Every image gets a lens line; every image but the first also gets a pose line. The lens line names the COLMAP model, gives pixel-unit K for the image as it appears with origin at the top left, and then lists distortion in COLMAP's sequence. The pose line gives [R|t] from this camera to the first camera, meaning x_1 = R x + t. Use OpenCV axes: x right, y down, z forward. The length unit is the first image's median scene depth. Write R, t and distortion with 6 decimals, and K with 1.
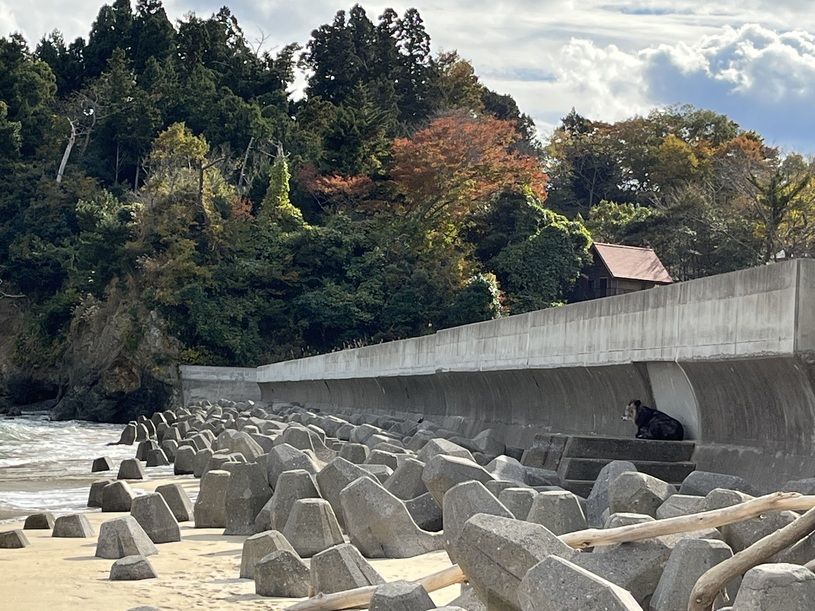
lens RADIAL K [[1779.9, 0, 407.5], [0, 1779.9, 305.5], [0, 0, 1]] dist [0.196173, -0.042494]
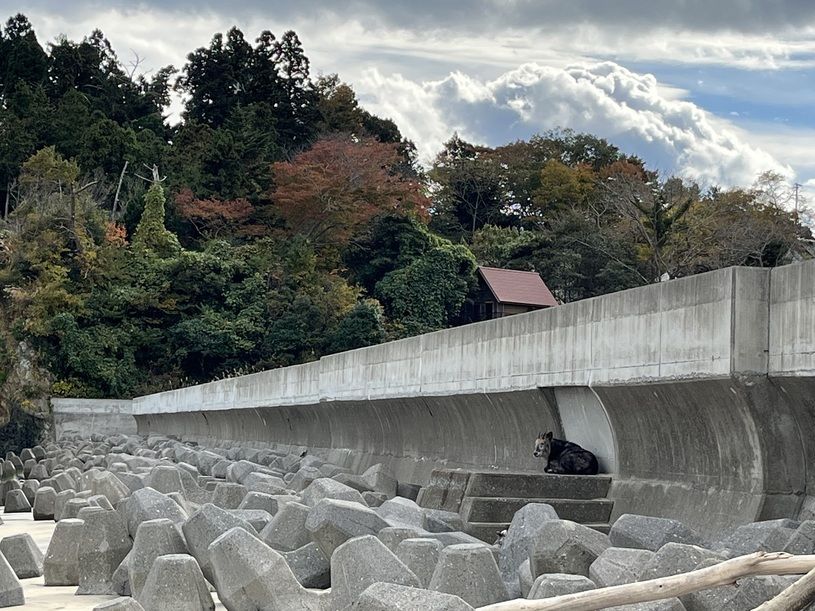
lens RADIAL K [[1788.8, 0, 407.5], [0, 1788.8, 305.5], [0, 0, 1]] dist [0.206368, -0.444837]
pose [[0.997784, -0.011051, 0.065609, 0.000241], [0.012066, 0.999813, -0.015093, 0.000596], [-0.065430, 0.015851, 0.997731, 0.019356]]
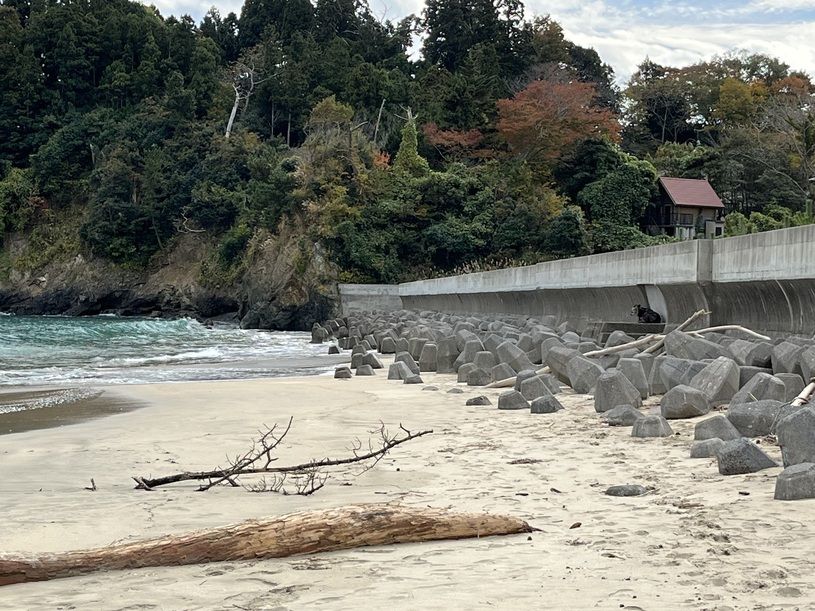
lens RADIAL K [[1598.8, 0, 407.5], [0, 1598.8, 305.5], [0, 0, 1]] dist [0.166947, -0.244589]
pose [[0.997604, -0.026002, -0.064105, -0.002606], [0.029295, 0.998270, 0.050975, -0.007988], [0.062669, -0.052730, 0.996640, -0.145680]]
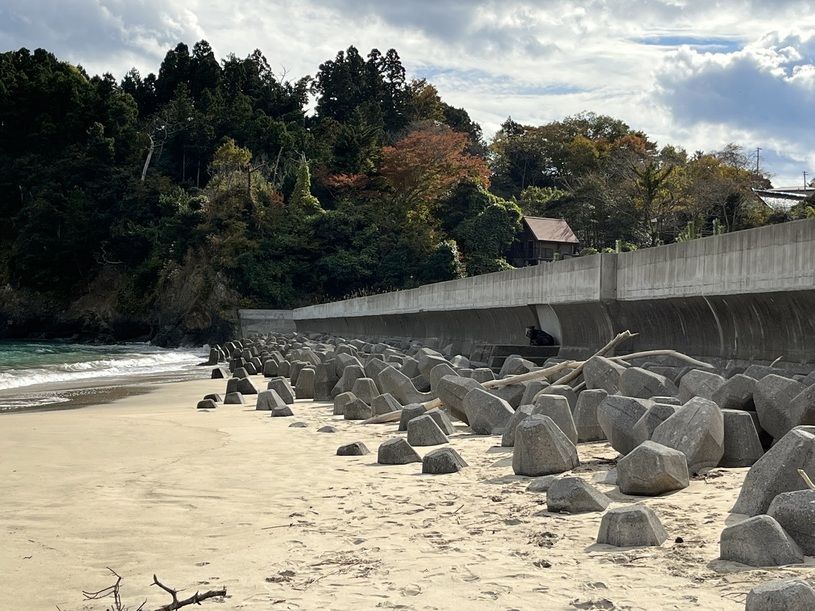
lens RADIAL K [[1328.5, 0, 407.5], [0, 1328.5, 305.5], [0, 0, 1]] dist [0.156087, -0.131391]
pose [[0.999612, -0.025496, 0.011171, -0.002696], [0.025091, 0.999072, 0.035010, -0.003548], [-0.012054, -0.034716, 0.999325, -0.070692]]
